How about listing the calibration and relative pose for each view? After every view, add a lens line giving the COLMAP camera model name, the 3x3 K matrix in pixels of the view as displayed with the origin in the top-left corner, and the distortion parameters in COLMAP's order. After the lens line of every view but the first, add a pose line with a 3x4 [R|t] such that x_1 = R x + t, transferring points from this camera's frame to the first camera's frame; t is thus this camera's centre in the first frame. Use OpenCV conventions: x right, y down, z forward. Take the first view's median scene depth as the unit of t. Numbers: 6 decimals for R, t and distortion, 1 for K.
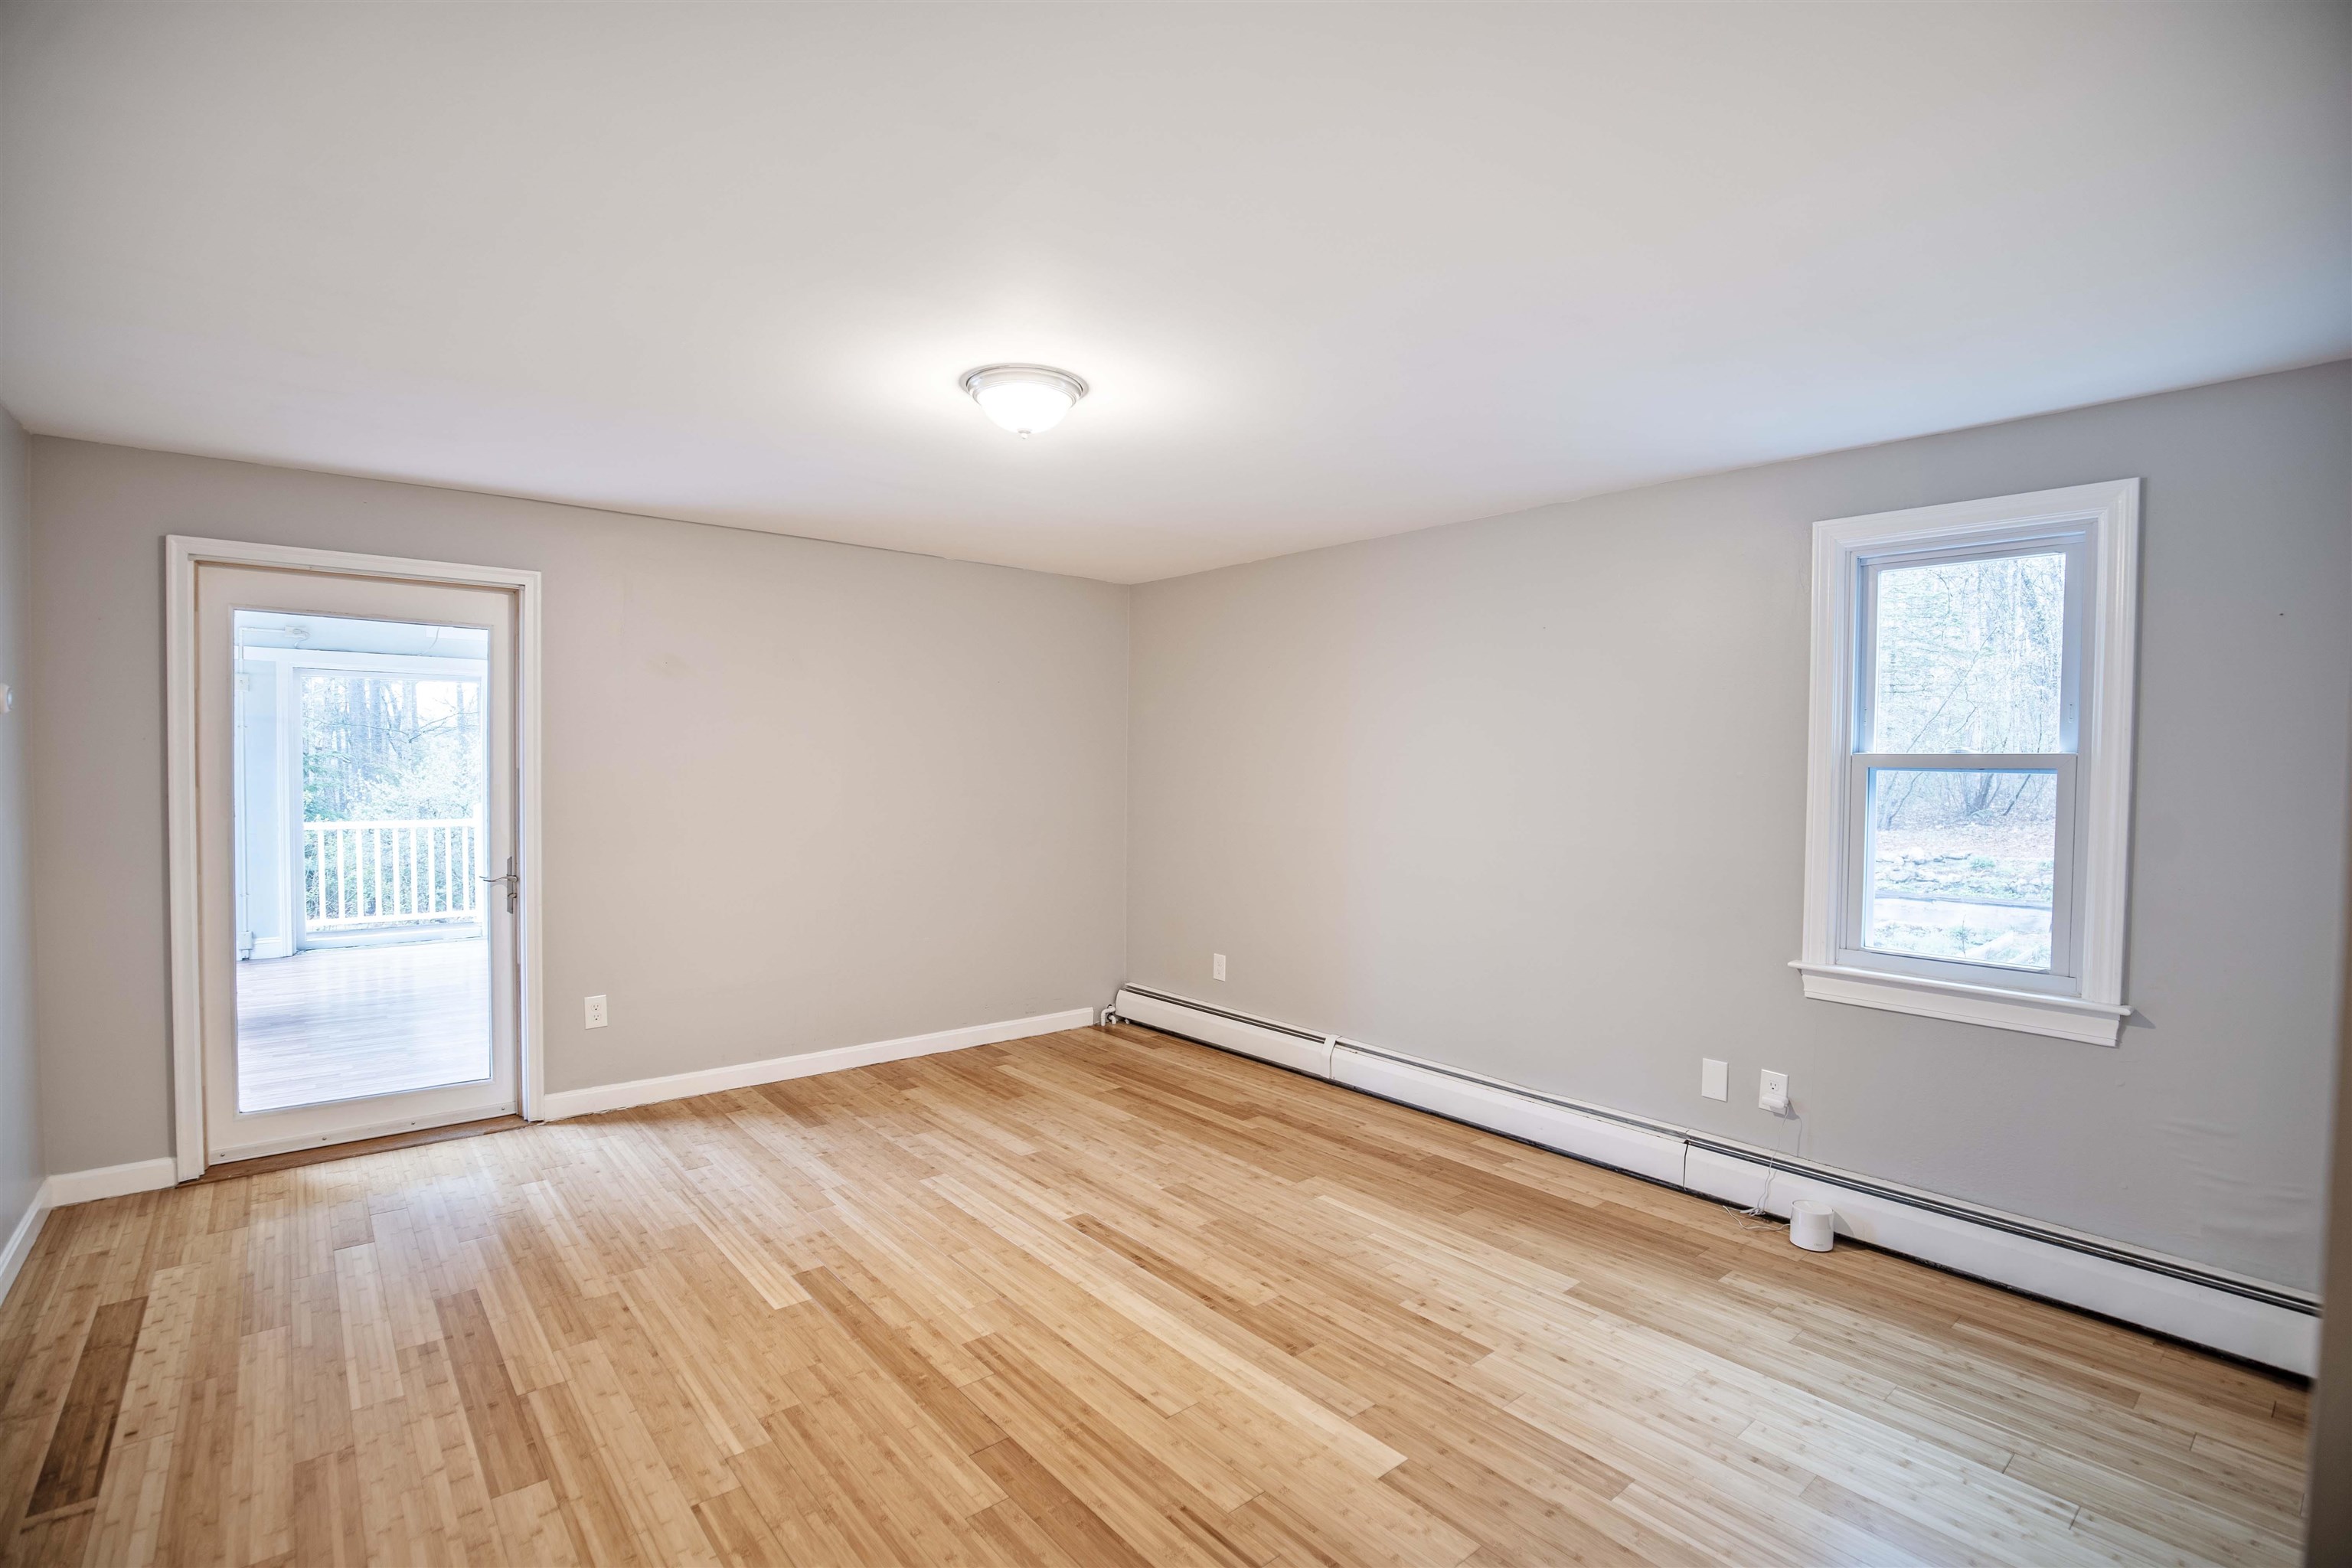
lens RADIAL K [[1104.0, 0, 1184.0], [0, 1104.0, 775.4], [0, 0, 1]] dist [0.001561, 0.000193]
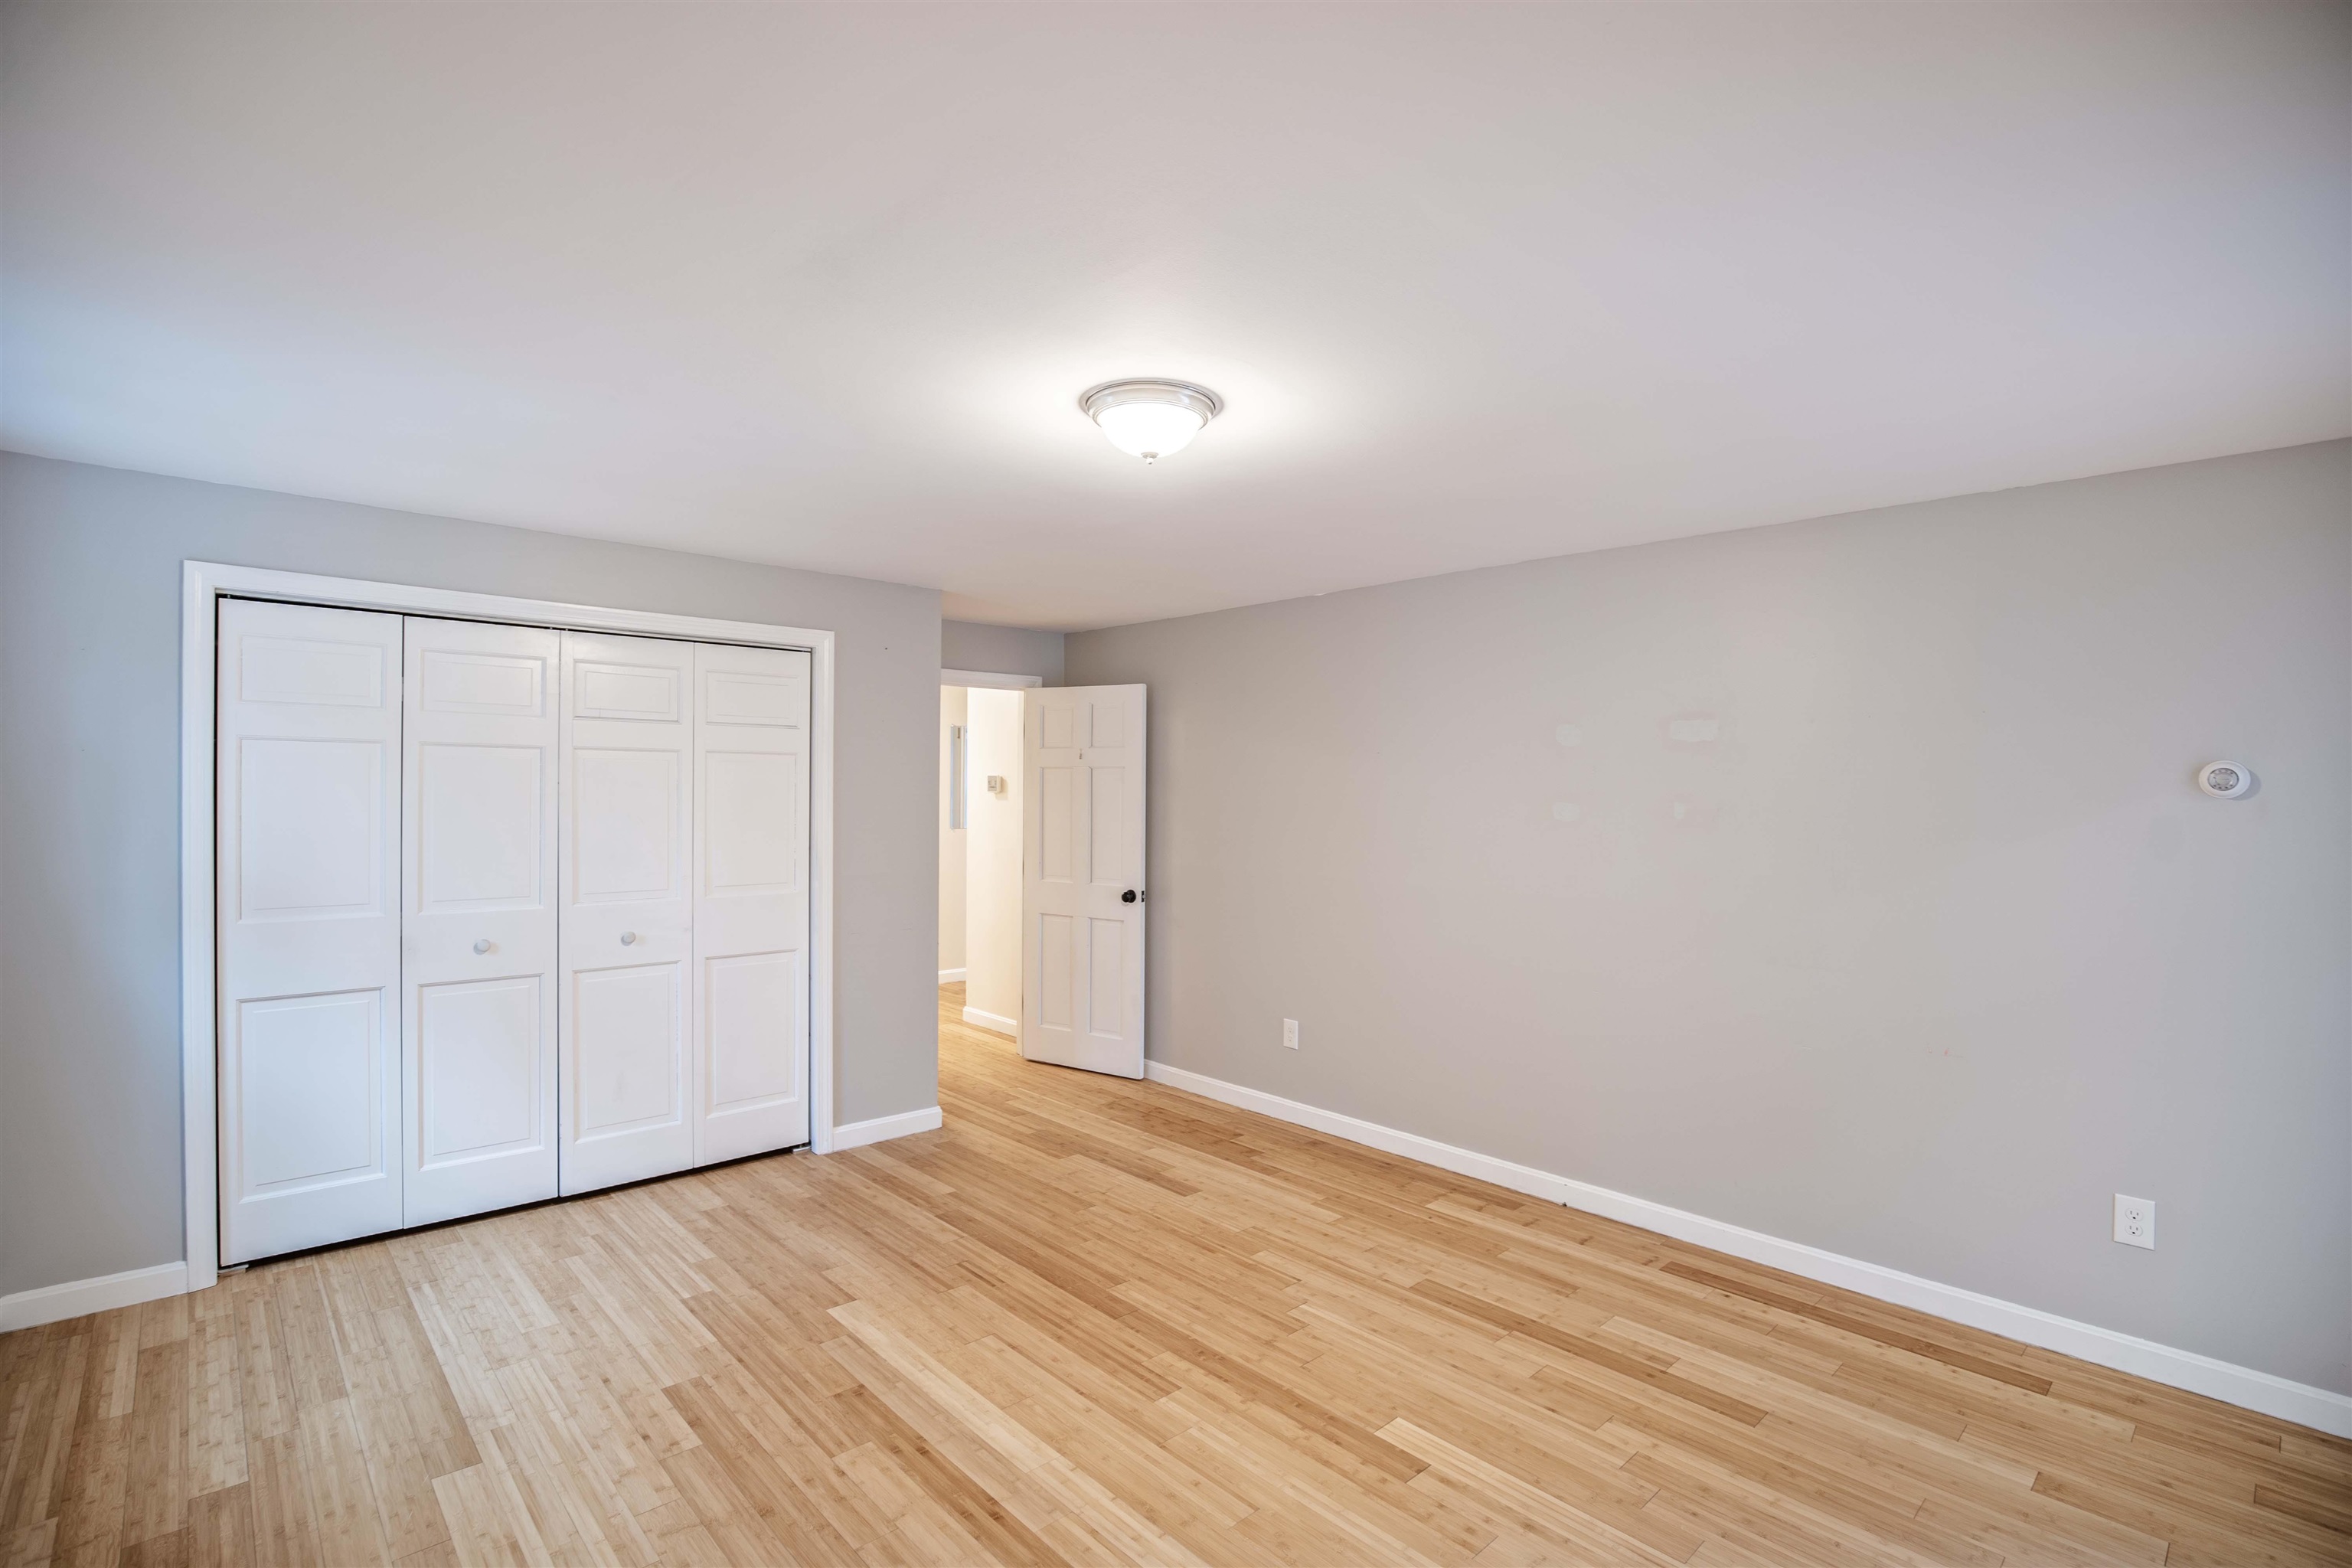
lens RADIAL K [[1104.0, 0, 1176.2], [0, 1104.0, 793.1], [0, 0, 1]] dist [0.001561, 0.000193]
pose [[-0.998936, -0.016625, -0.043016, -0.148234], [-0.017434, 0.999677, 0.018500, -0.061342], [0.042694, 0.019231, -0.998903, 2.104759]]
